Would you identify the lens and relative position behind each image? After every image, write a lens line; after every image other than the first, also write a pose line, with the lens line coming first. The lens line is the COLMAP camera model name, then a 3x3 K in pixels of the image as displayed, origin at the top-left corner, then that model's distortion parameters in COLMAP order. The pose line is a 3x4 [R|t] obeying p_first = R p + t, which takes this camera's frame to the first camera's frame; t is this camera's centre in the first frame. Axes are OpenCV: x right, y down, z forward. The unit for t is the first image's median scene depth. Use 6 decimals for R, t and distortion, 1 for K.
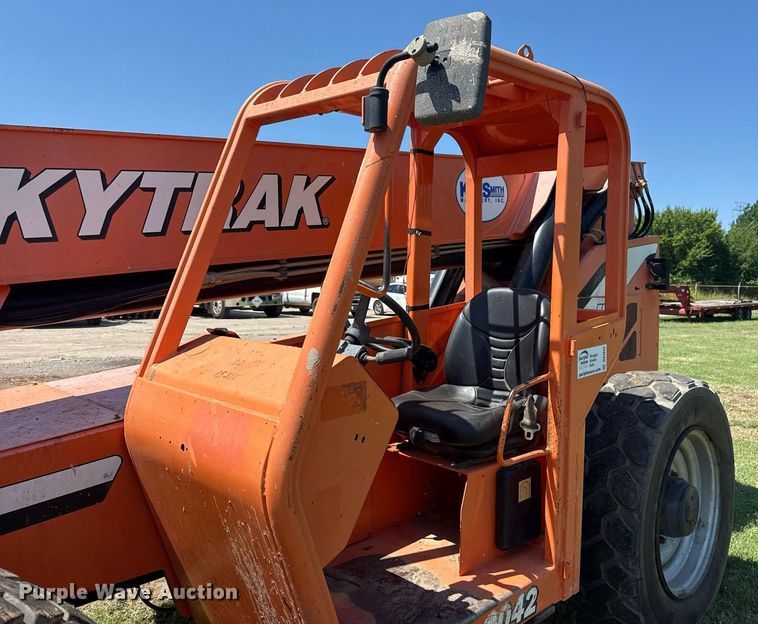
lens RADIAL K [[650.0, 0, 379.0], [0, 650.0, 312.0], [0, 0, 1]] dist [0.014513, 0.010593]
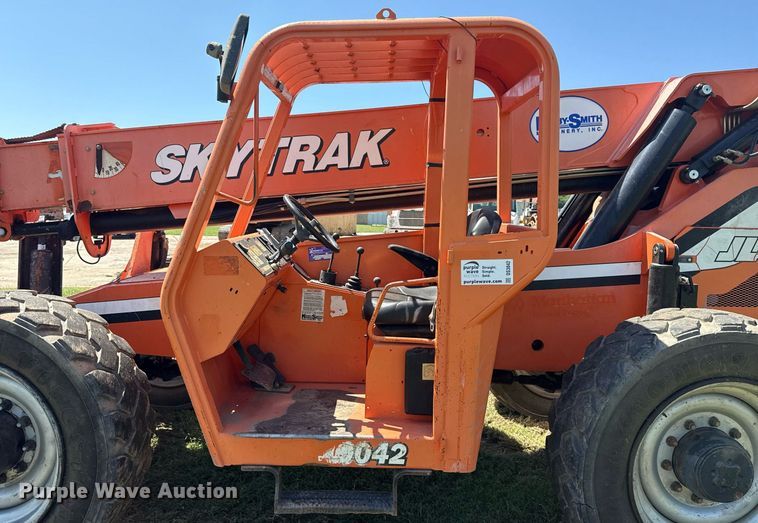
lens RADIAL K [[526.5, 0, 379.0], [0, 526.5, 261.5], [0, 0, 1]] dist [0.057146, -0.000874]
pose [[0.668874, 0.072032, -0.739877, 0.859442], [-0.055700, 0.997353, 0.046744, 0.025209], [0.741286, 0.009945, 0.671116, 0.258530]]
